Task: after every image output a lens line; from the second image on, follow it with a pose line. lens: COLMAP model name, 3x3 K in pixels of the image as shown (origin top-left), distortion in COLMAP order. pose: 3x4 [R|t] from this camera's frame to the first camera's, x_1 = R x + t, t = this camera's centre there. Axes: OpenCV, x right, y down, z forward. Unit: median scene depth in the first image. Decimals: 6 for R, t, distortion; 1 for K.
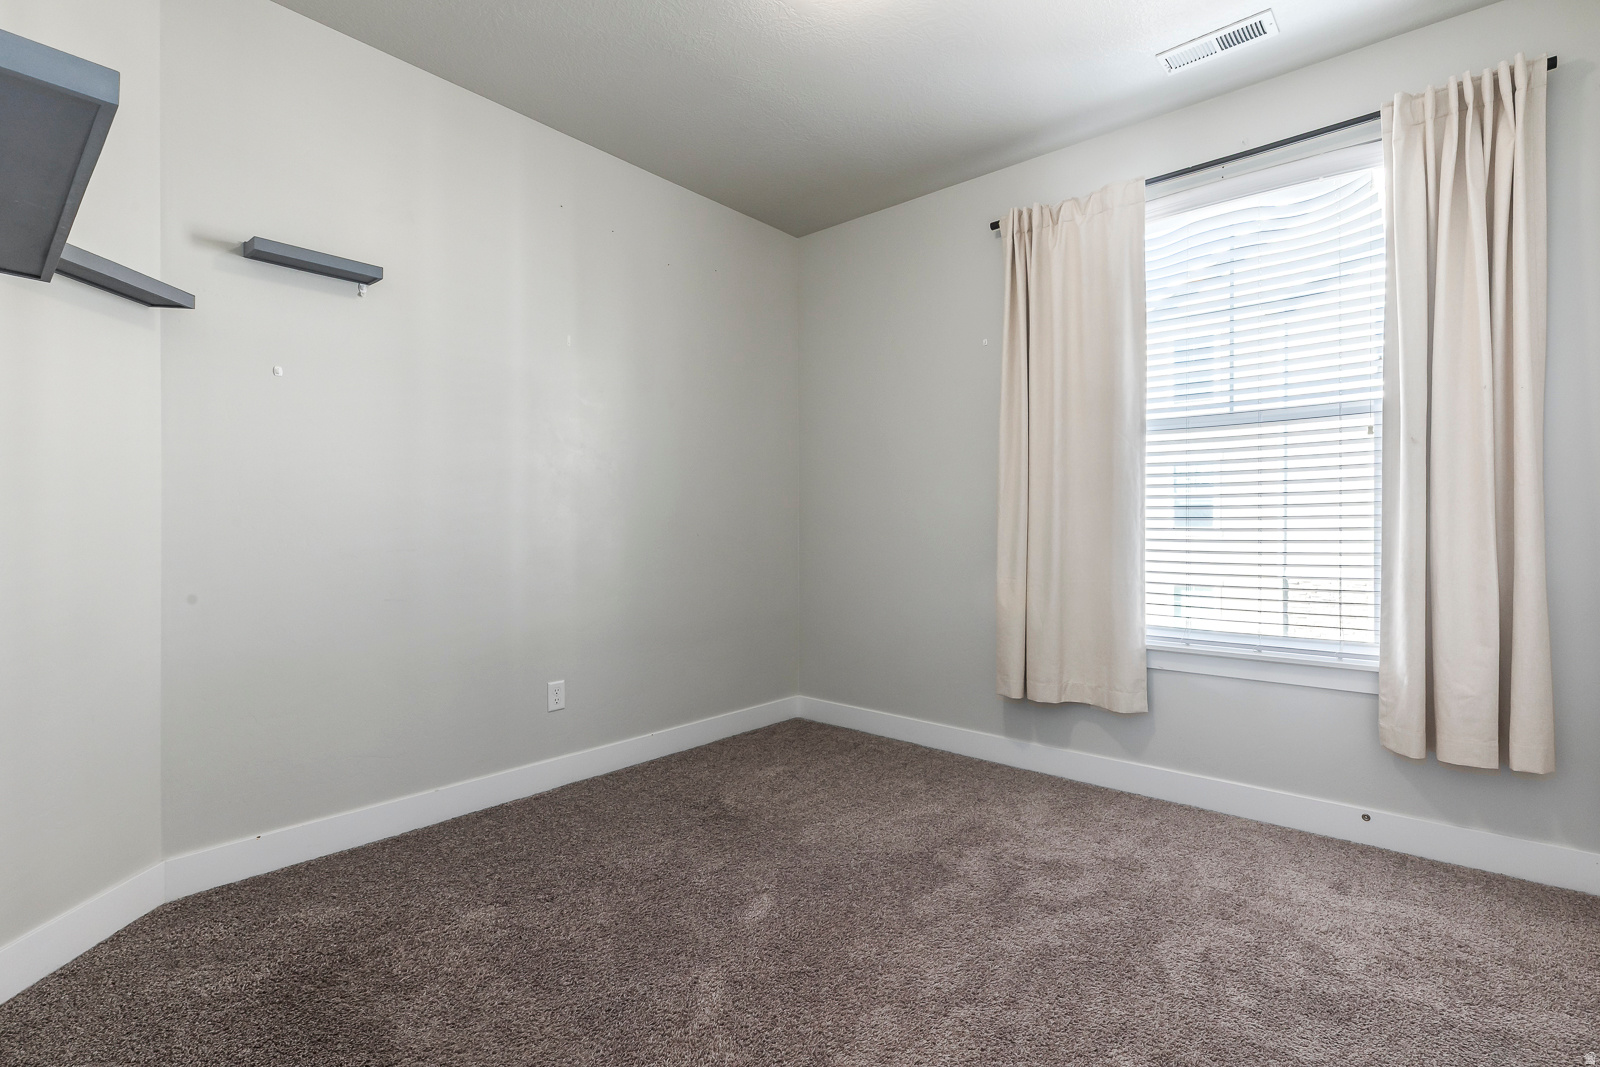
lens RADIAL K [[727.1, 0, 800.0], [0, 727.1, 533.5], [0, 0, 1]] dist [0.006923, -0.000205]
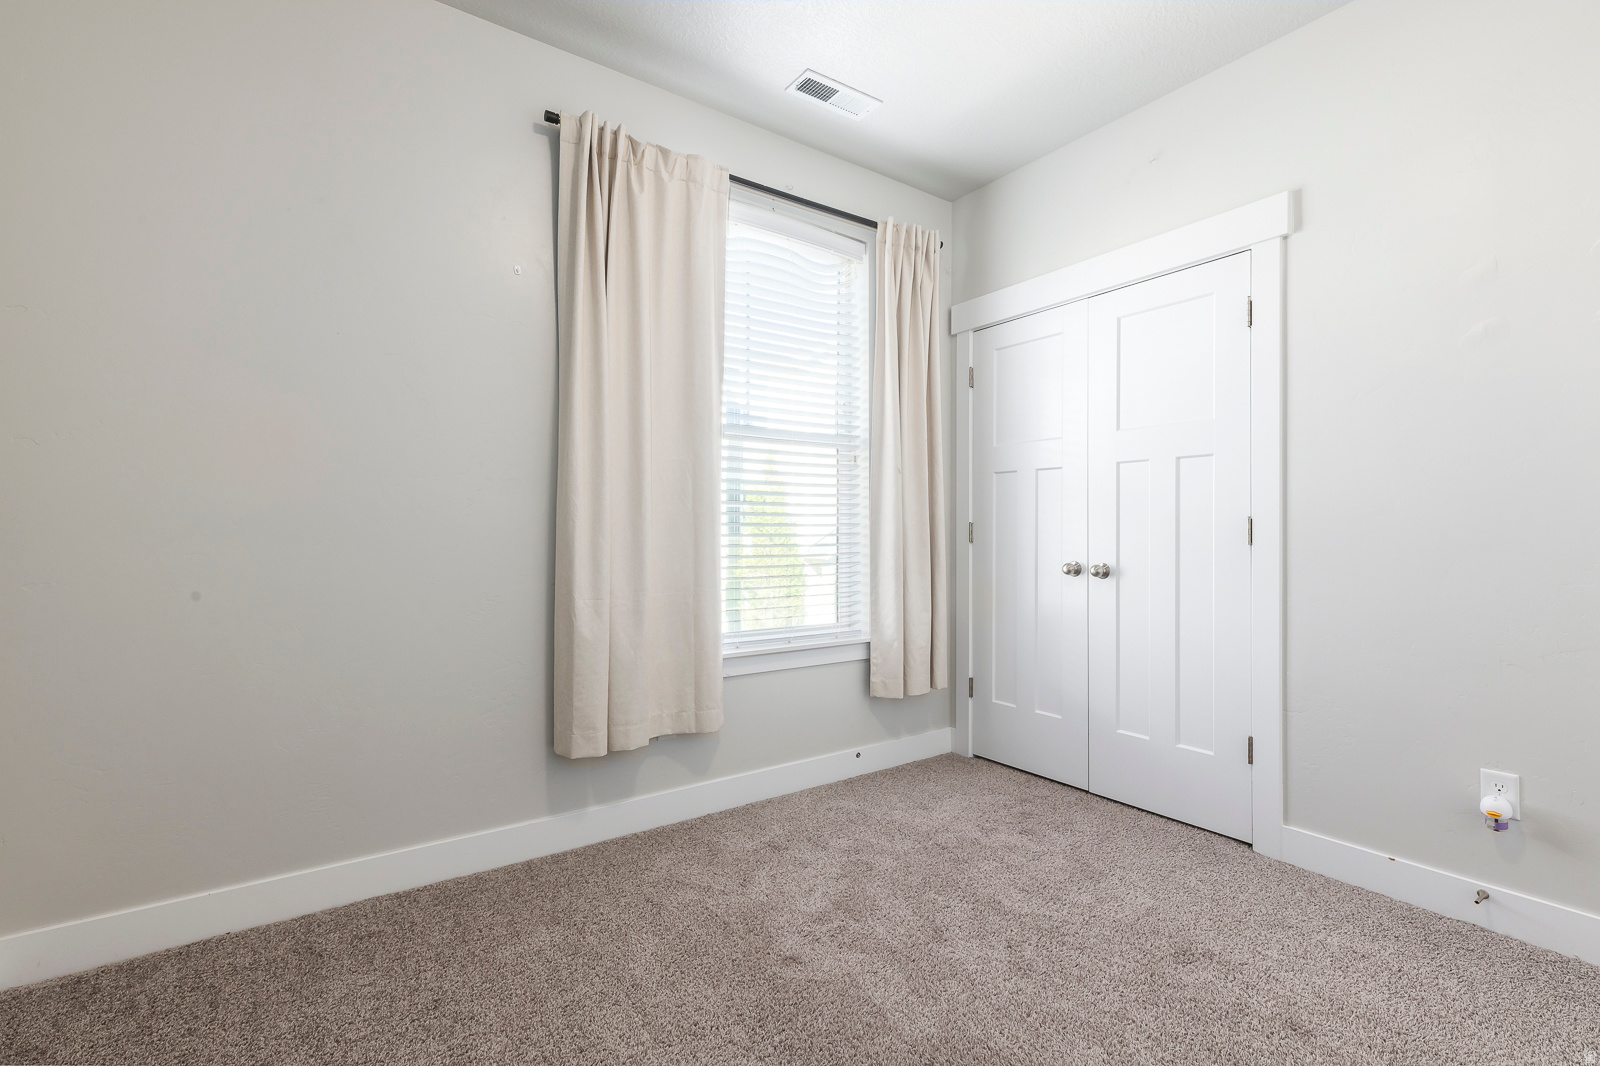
lens RADIAL K [[727.1, 0, 800.0], [0, 727.1, 533.0], [0, 0, 1]] dist [0.006923, -0.000205]
pose [[0.239838, -0.000350, 0.970813, -0.439103], [0.006505, 0.999978, -0.001246, -0.007186], [-0.970791, 0.006614, 0.239835, 0.670558]]
